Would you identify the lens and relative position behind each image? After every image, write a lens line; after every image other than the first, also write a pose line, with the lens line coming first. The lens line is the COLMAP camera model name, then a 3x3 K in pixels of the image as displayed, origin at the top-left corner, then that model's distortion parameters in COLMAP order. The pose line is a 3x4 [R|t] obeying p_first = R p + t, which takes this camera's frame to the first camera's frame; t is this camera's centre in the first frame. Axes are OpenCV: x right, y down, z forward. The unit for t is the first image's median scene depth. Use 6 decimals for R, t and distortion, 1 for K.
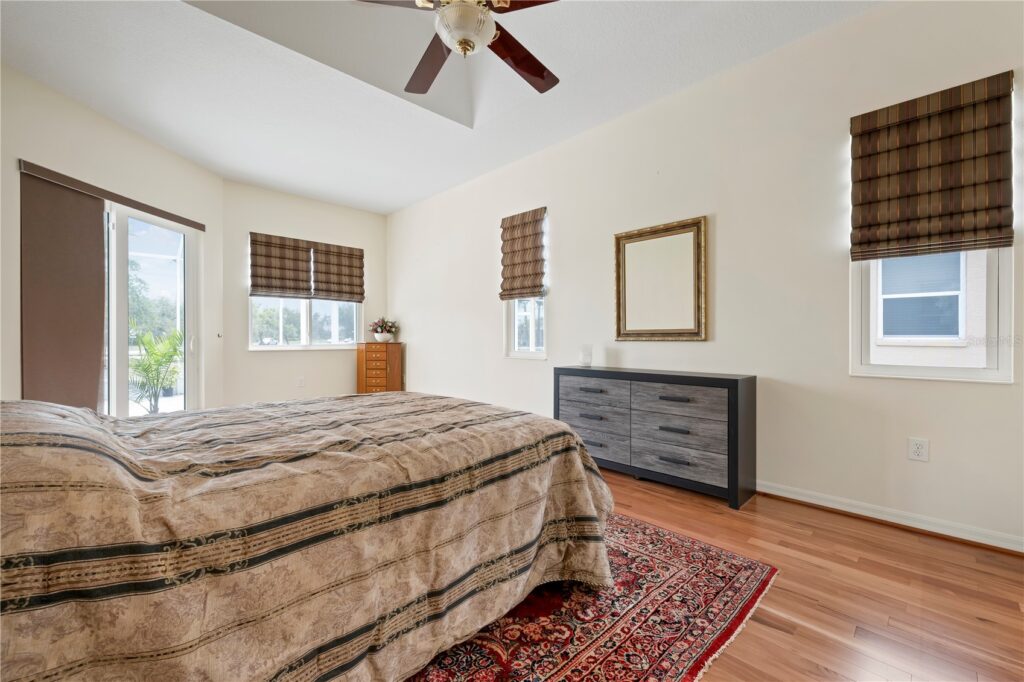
lens RADIAL K [[420.6, 0, 513.3], [0, 420.6, 340.7], [0, 0, 1]] dist [0.000993, 0.000334]
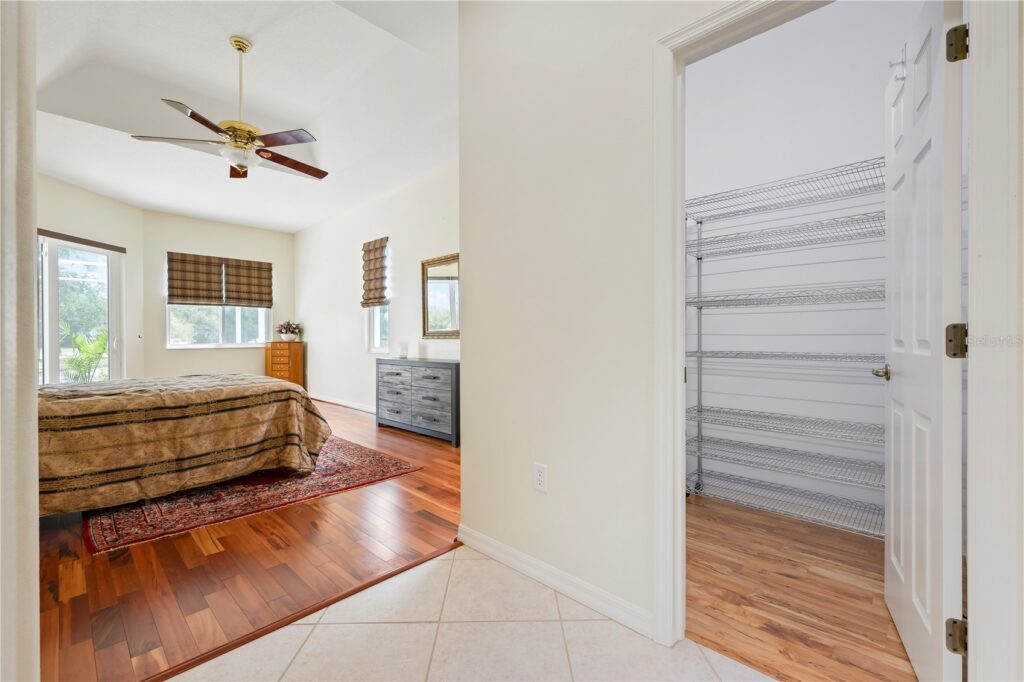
lens RADIAL K [[434.6, 0, 511.7], [0, 434.6, 338.8], [0, 0, 1]] dist [0.000103, 0.000070]
pose [[0.999557, -0.006392, 0.029060, 0.403370], [0.006444, 0.999978, -0.001672, 0.003774], [-0.029049, 0.001858, 0.999576, -0.347770]]
